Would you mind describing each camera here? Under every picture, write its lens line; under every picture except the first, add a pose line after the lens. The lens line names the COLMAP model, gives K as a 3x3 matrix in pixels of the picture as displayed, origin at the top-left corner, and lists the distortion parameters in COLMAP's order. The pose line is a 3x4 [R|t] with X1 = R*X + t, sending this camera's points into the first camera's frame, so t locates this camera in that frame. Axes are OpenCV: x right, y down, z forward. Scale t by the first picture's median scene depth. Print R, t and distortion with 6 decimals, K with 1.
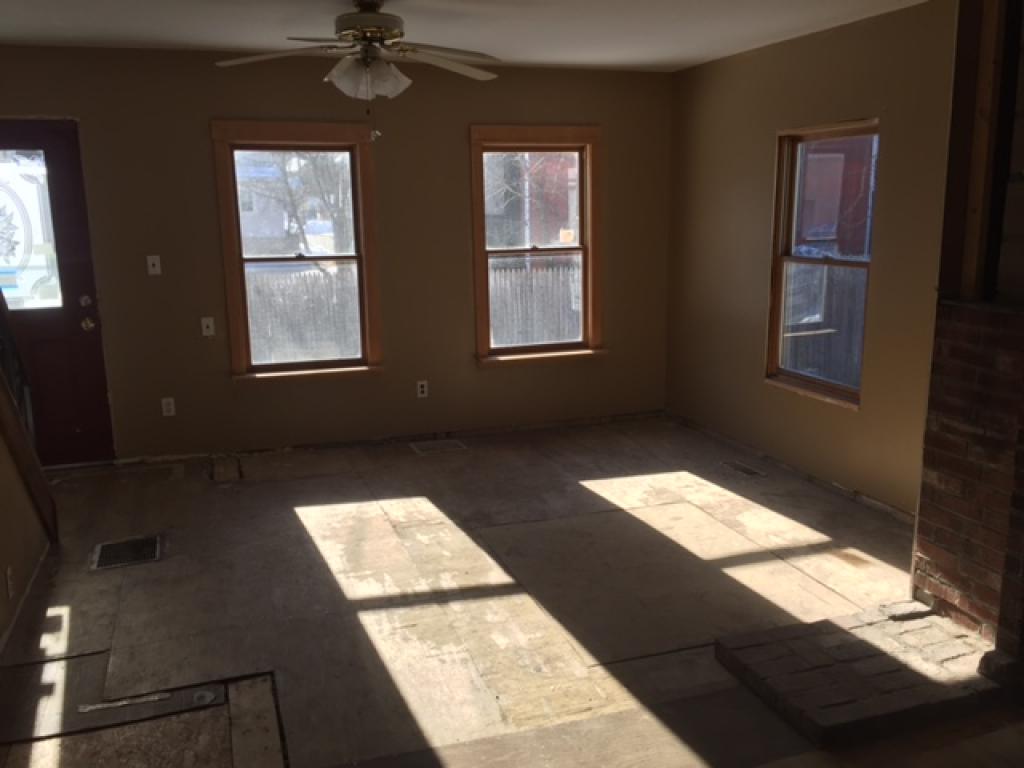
lens RADIAL K [[902.3, 0, 514.7], [0, 902.3, 404.5], [0, 0, 1]] dist [0.061991, -0.005303]
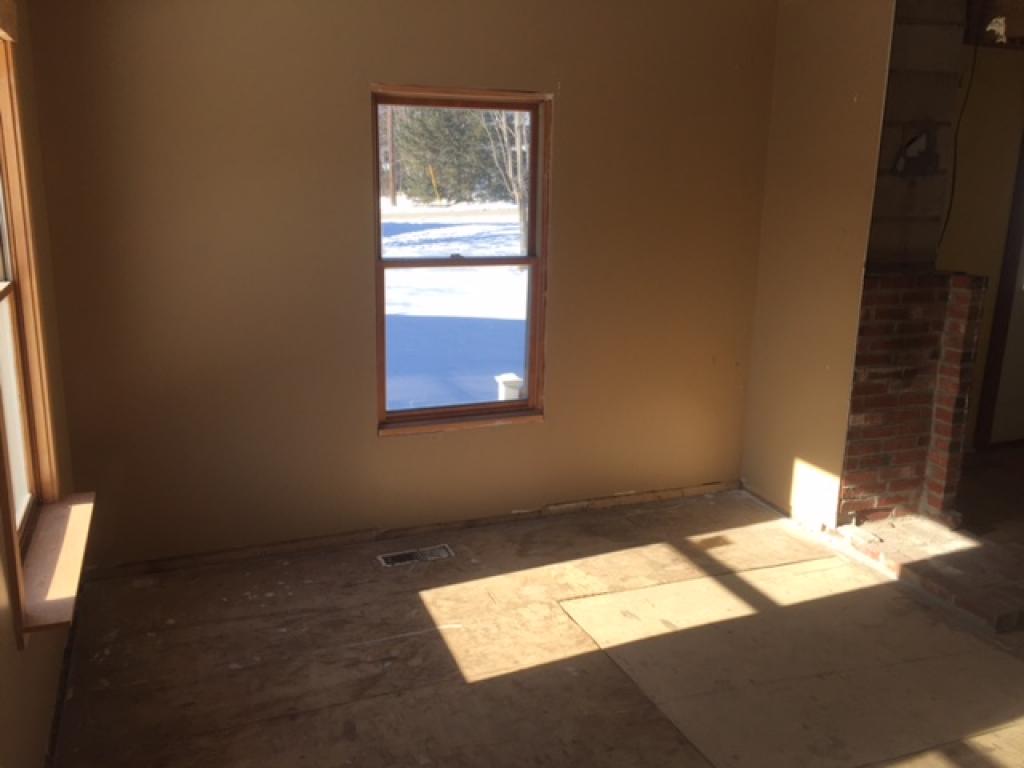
lens RADIAL K [[902.3, 0, 514.7], [0, 902.3, 404.5], [0, 0, 1]] dist [0.061991, -0.005303]
pose [[-0.051714, -0.242747, 0.968710, -0.684789], [0.204335, 0.946914, 0.248194, -0.333543], [-0.977534, 0.210777, 0.000633, 1.450912]]
